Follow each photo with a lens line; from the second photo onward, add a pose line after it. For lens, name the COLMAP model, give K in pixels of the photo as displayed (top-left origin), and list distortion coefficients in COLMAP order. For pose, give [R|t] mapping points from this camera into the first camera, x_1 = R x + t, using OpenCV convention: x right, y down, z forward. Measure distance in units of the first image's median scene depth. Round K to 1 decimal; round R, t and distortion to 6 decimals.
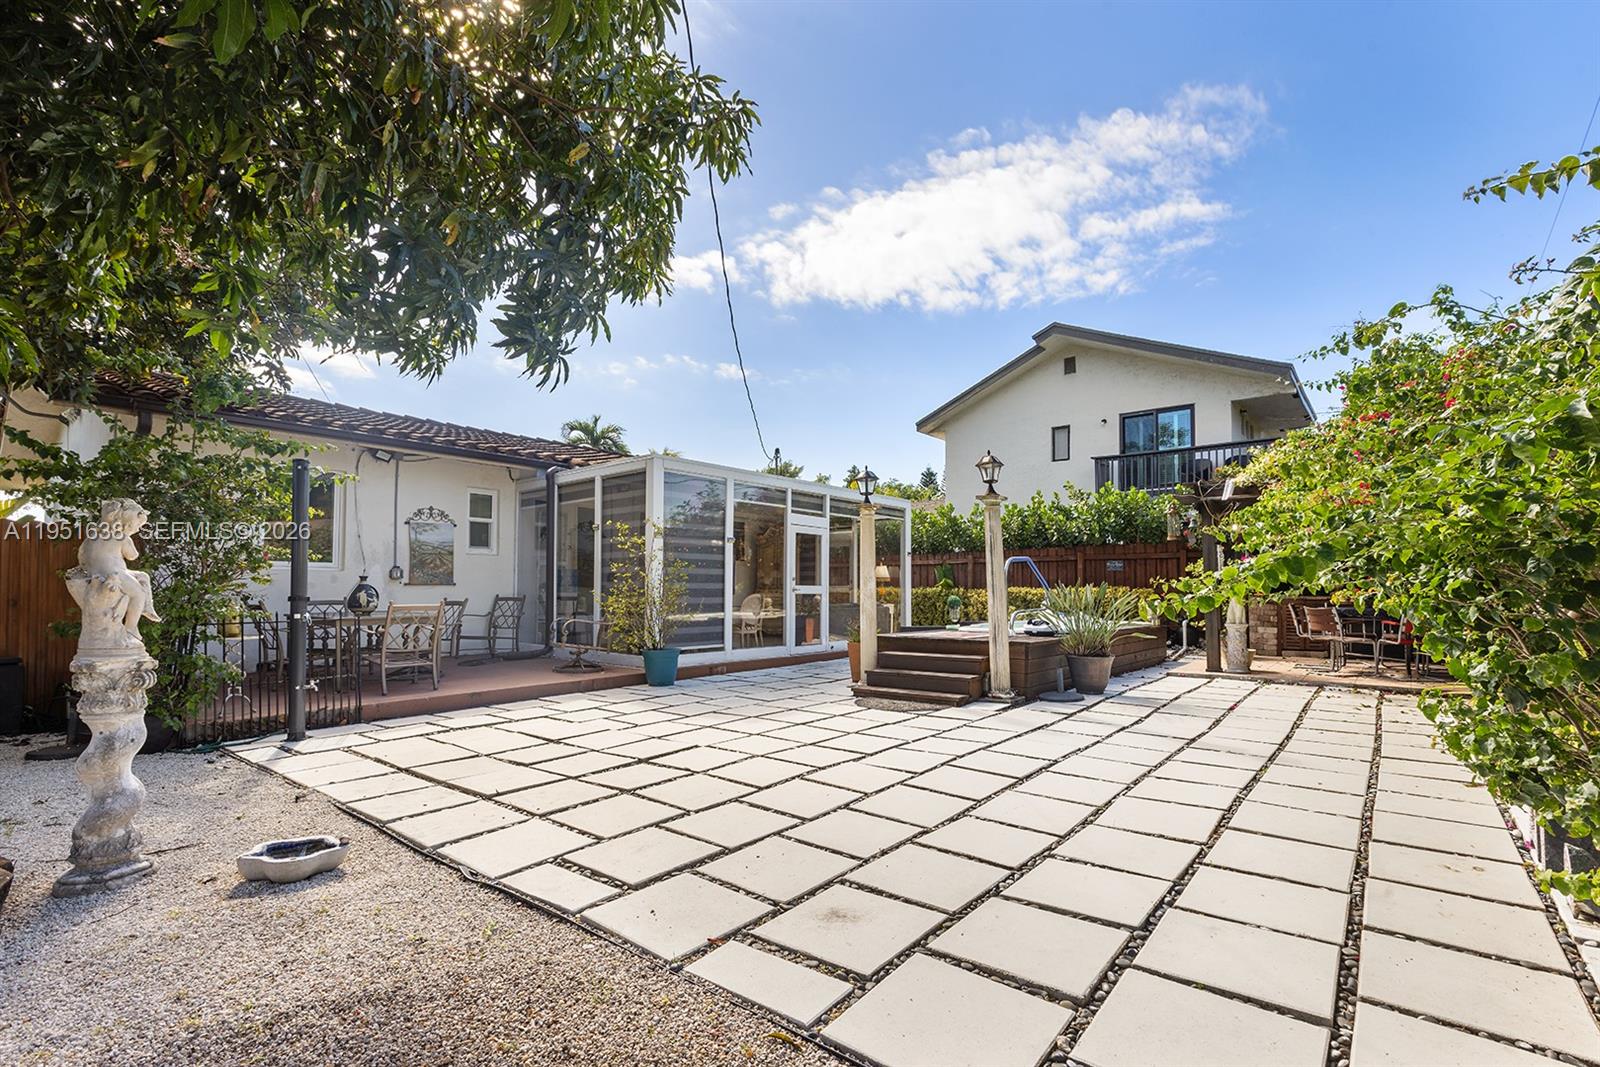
lens RADIAL K [[737.1, 0, 799.1], [0, 737.1, 573.9], [0, 0, 1]] dist [-0.001527, -0.000463]
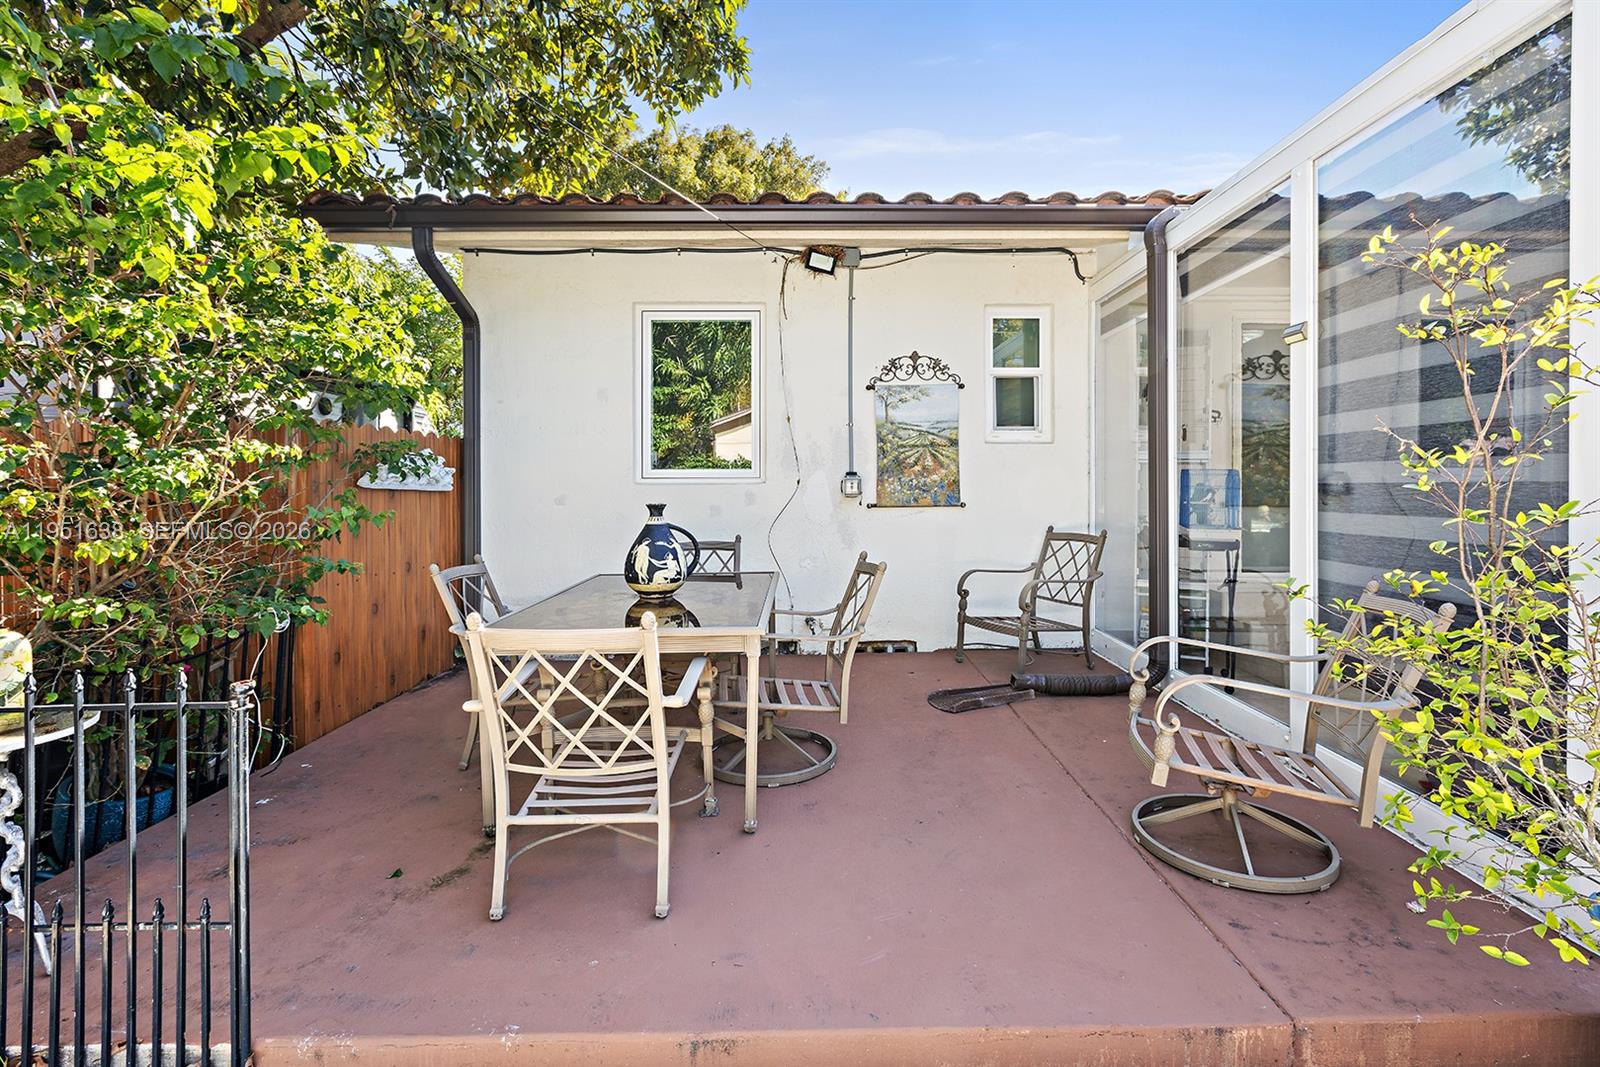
lens RADIAL K [[738.3, 0, 807.8], [0, 738.3, 485.9], [0, 0, 1]] dist [0.001208, 0.001585]
pose [[0.663111, -0.004304, -0.748509, -0.164908], [0.023121, 0.999624, 0.014735, -0.008541], [0.748164, -0.027077, 0.662961, 0.592300]]
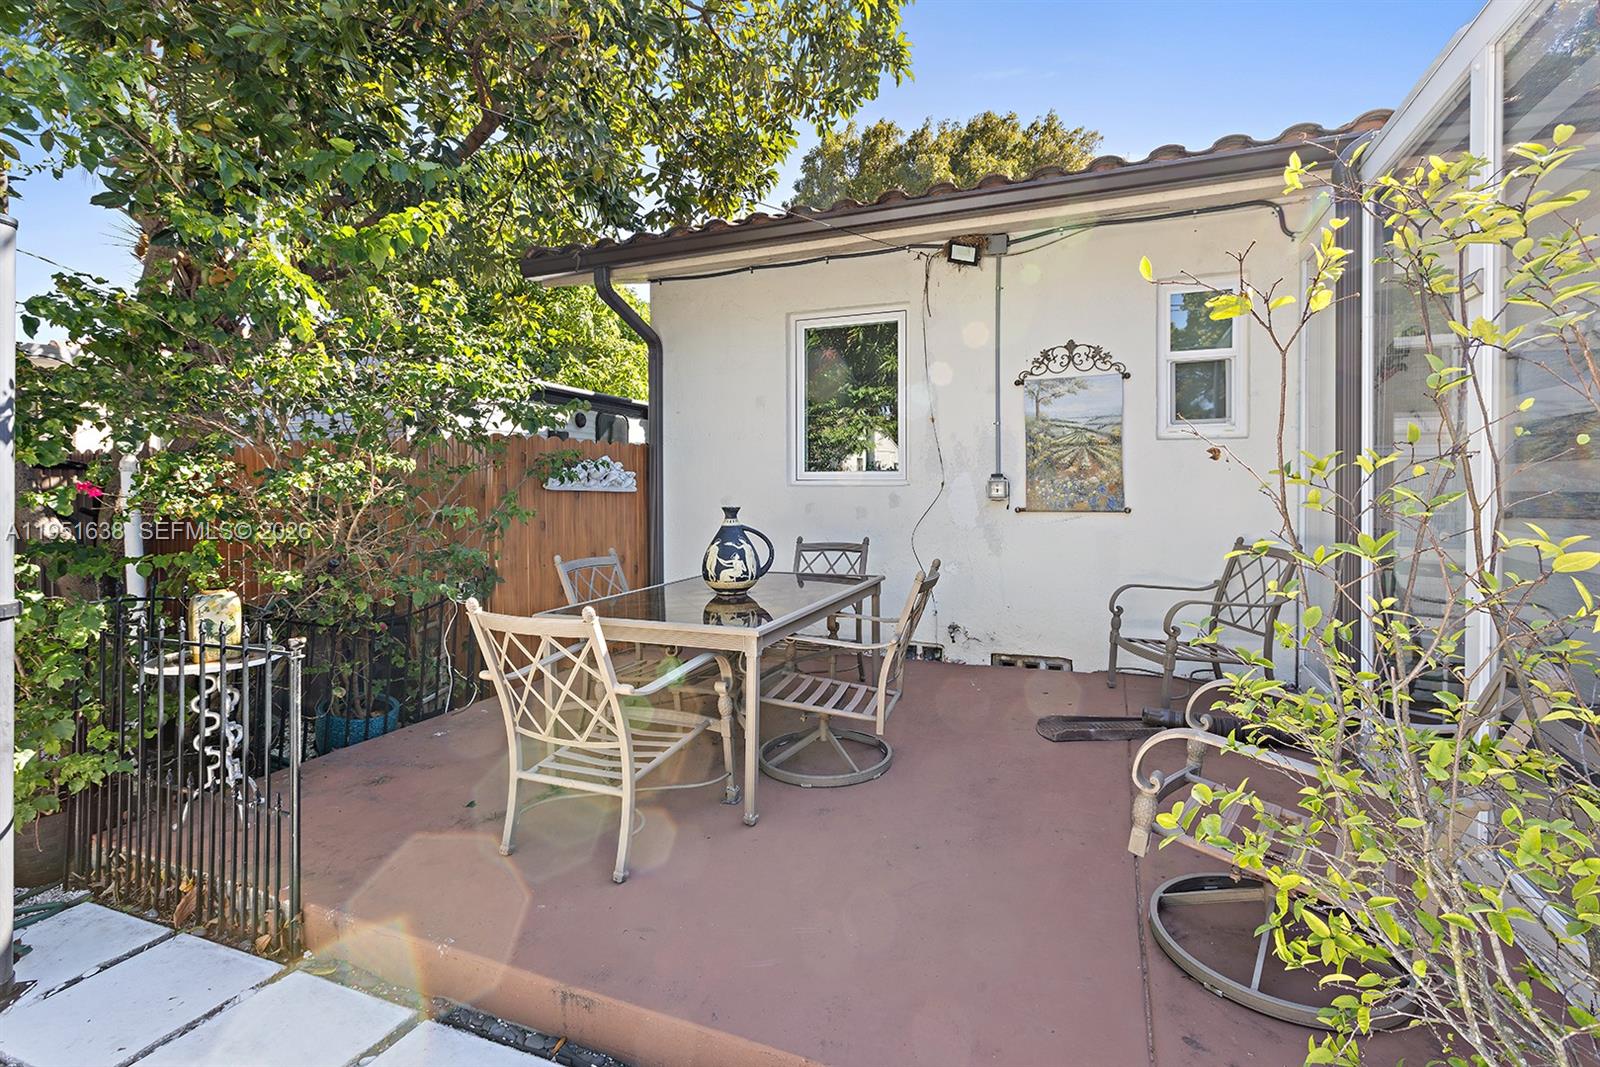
lens RADIAL K [[735.9, 0, 801.6], [0, 735.9, 493.4], [0, 0, 1]] dist [0.001659, -0.000574]
pose [[0.317677, 0.008872, -0.948157, -0.115271], [0.026144, 0.999494, 0.018112, -0.009131], [0.947838, -0.030542, 0.317285, 0.677430]]
